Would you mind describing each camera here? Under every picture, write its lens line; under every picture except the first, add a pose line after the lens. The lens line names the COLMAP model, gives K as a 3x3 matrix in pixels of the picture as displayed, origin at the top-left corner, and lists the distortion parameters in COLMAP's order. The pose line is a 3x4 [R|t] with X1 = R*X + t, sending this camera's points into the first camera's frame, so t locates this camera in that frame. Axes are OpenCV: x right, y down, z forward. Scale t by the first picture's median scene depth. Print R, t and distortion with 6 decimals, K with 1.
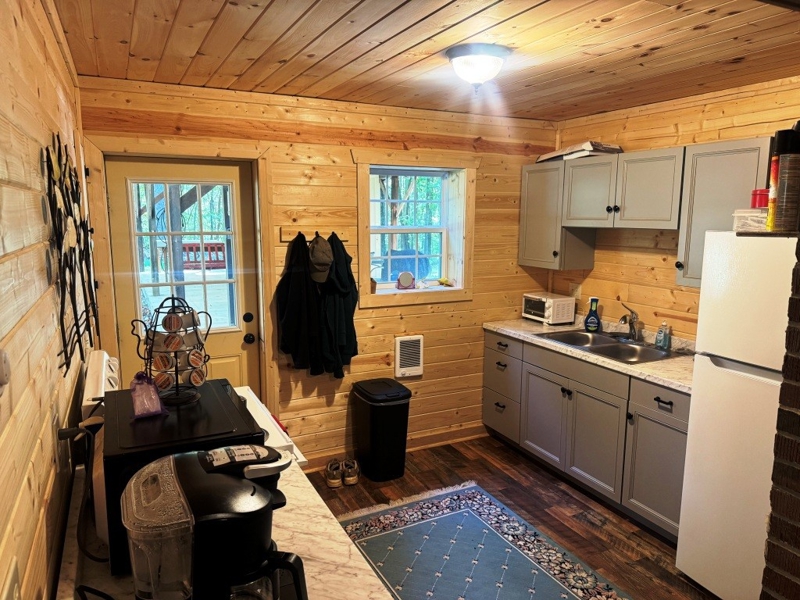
lens RADIAL K [[565.7, 0, 400.8], [0, 565.7, 297.6], [0, 0, 1]] dist [0.063702, -0.070833]
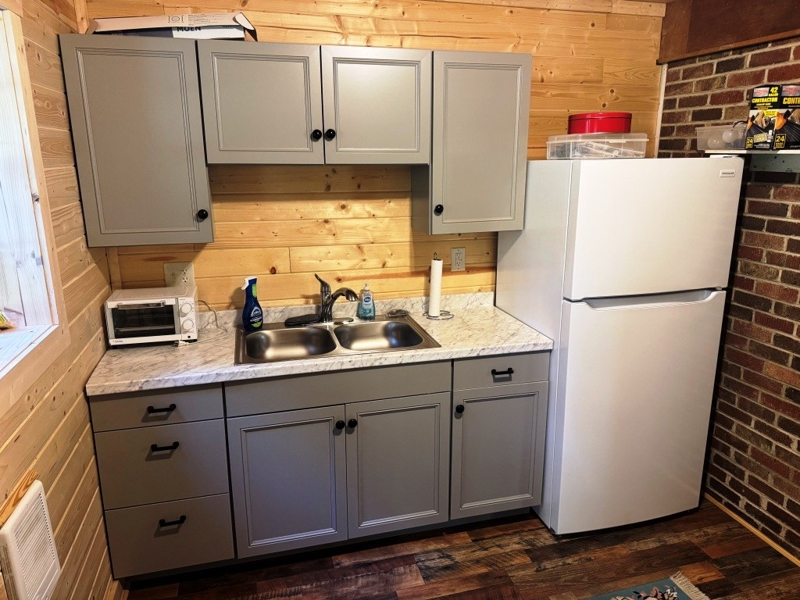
lens RADIAL K [[565.7, 0, 400.3], [0, 565.7, 321.1], [0, 0, 1]] dist [0.063702, -0.070833]
pose [[0.189223, -0.249012, 0.949836, -0.284249], [0.161662, 0.962012, 0.219998, -0.080854], [-0.968535, 0.111923, 0.222291, 0.804198]]
